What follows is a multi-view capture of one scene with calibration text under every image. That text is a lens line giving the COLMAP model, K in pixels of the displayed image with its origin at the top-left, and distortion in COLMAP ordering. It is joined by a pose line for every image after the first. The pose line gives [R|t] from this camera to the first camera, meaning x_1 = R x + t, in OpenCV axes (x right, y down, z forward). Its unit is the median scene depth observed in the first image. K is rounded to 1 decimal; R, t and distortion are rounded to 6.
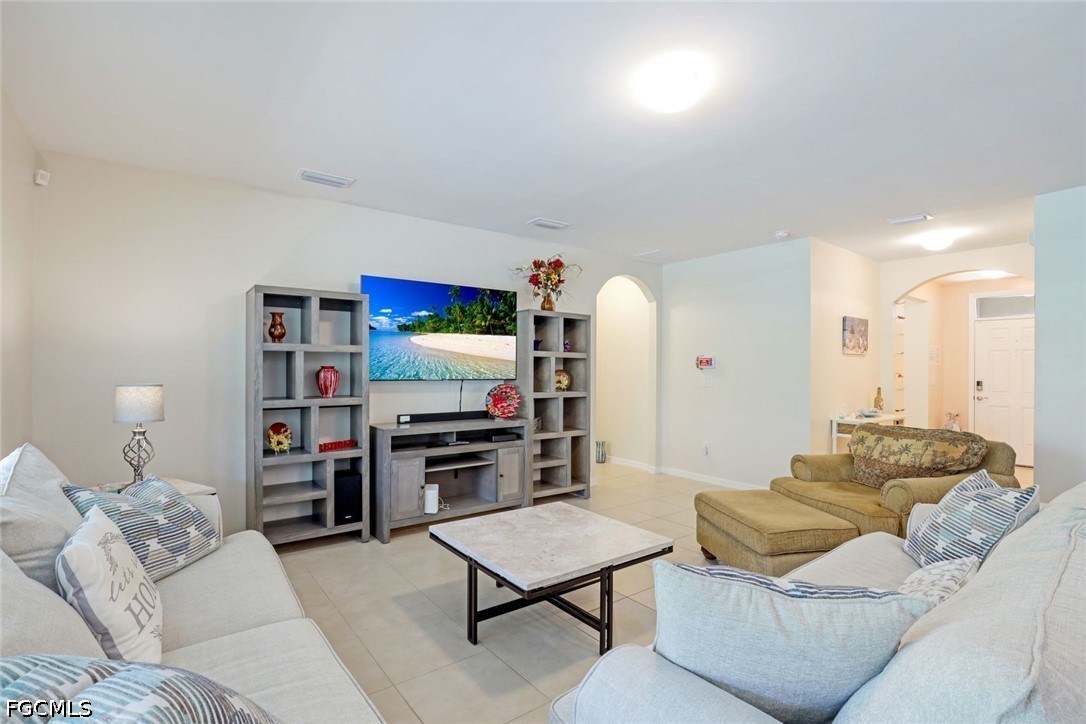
lens RADIAL K [[506.6, 0, 506.8], [0, 506.6, 367.0], [0, 0, 1]] dist [-0.023567, 0.000455]
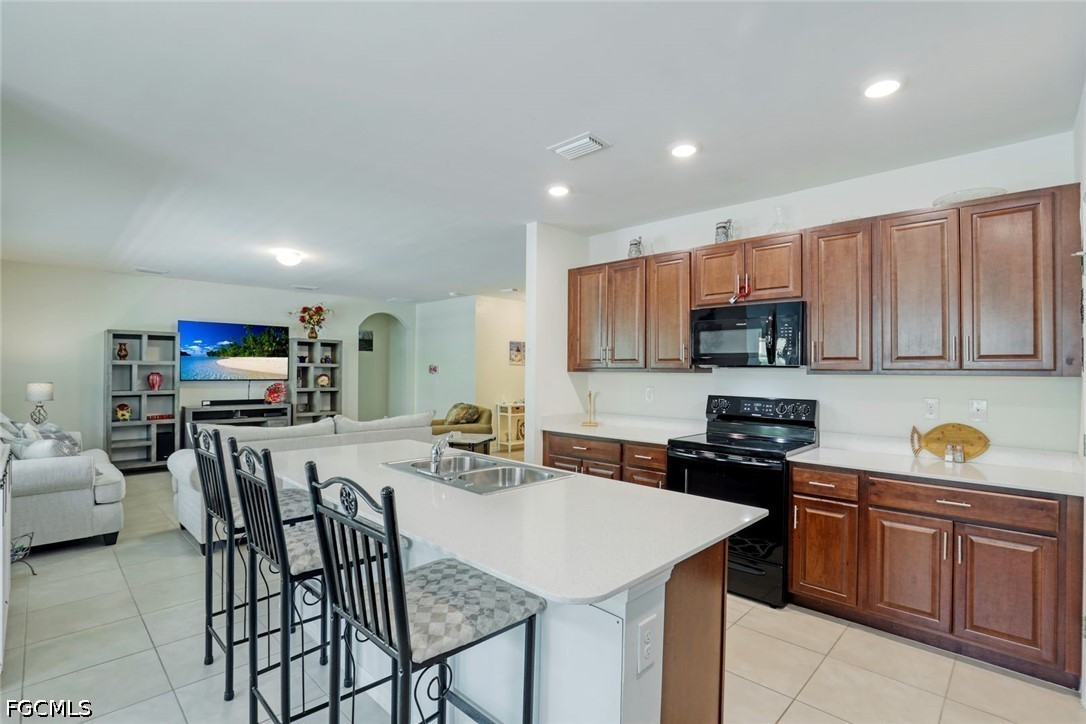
lens RADIAL K [[506.6, 0, 506.8], [0, 506.6, 367.0], [0, 0, 1]] dist [-0.023567, 0.000455]
pose [[0.991626, 0.001741, 0.129129, 0.647886], [-0.001212, 0.999991, -0.004169, -0.015846], [-0.129135, 0.003978, 0.991619, -0.909030]]
